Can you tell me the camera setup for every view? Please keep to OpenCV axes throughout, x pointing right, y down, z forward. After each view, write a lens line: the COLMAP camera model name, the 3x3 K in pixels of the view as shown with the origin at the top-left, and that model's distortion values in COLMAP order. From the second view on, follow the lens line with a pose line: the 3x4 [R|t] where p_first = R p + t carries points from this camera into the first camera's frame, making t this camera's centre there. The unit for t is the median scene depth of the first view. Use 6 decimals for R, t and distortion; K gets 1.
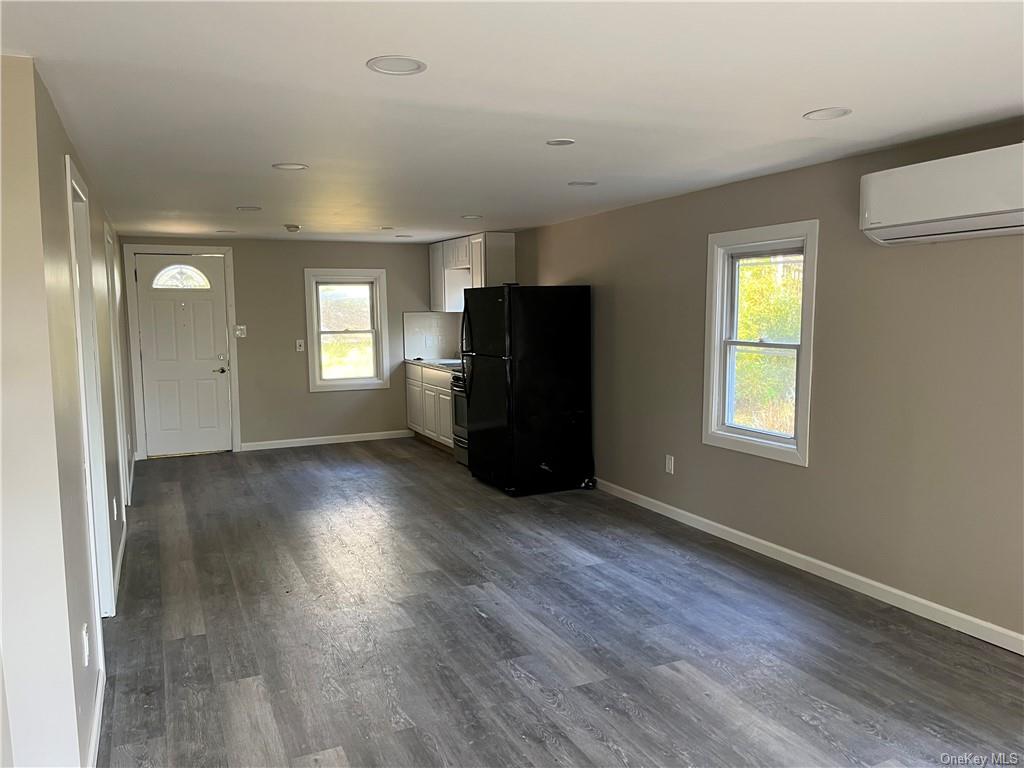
lens RADIAL K [[783.9, 0, 510.5], [0, 783.9, 399.7], [0, 0, 1]] dist [0.053312, -0.000834]
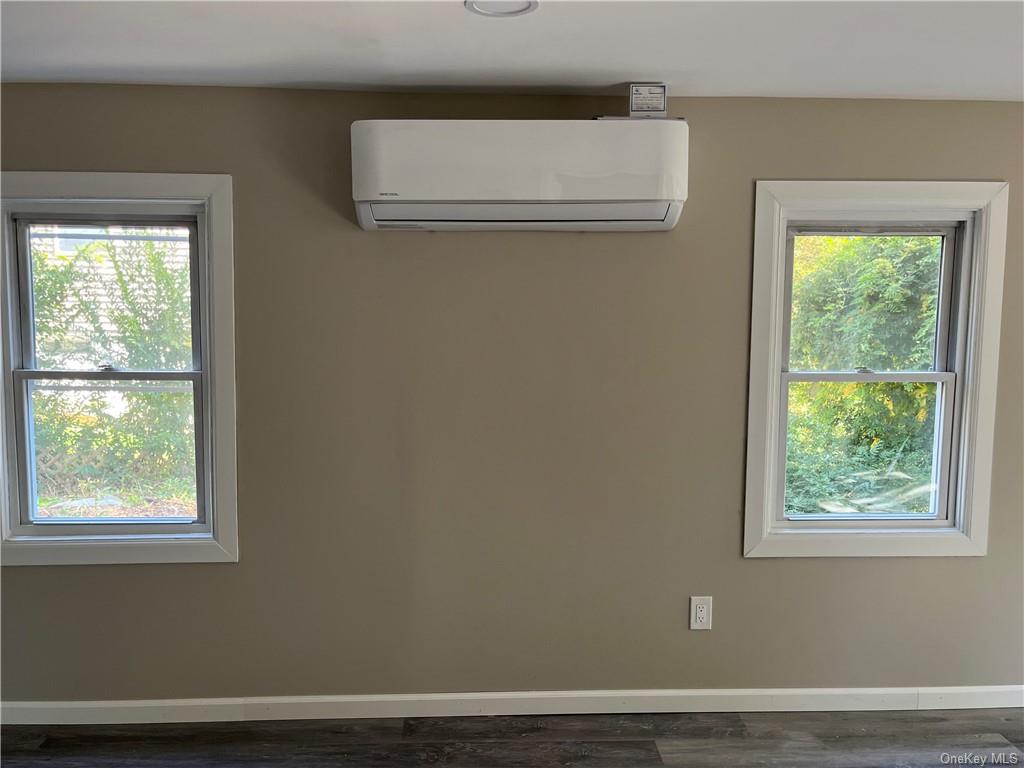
lens RADIAL K [[955.1, 0, 510.9], [0, 955.1, 398.7], [0, 0, 1]] dist [0.099204, -0.167182]
pose [[0.390027, -0.083980, 0.916966, -0.242390], [0.103915, 0.993485, 0.046789, -0.059097], [-0.914921, 0.077037, 0.396213, 0.477922]]
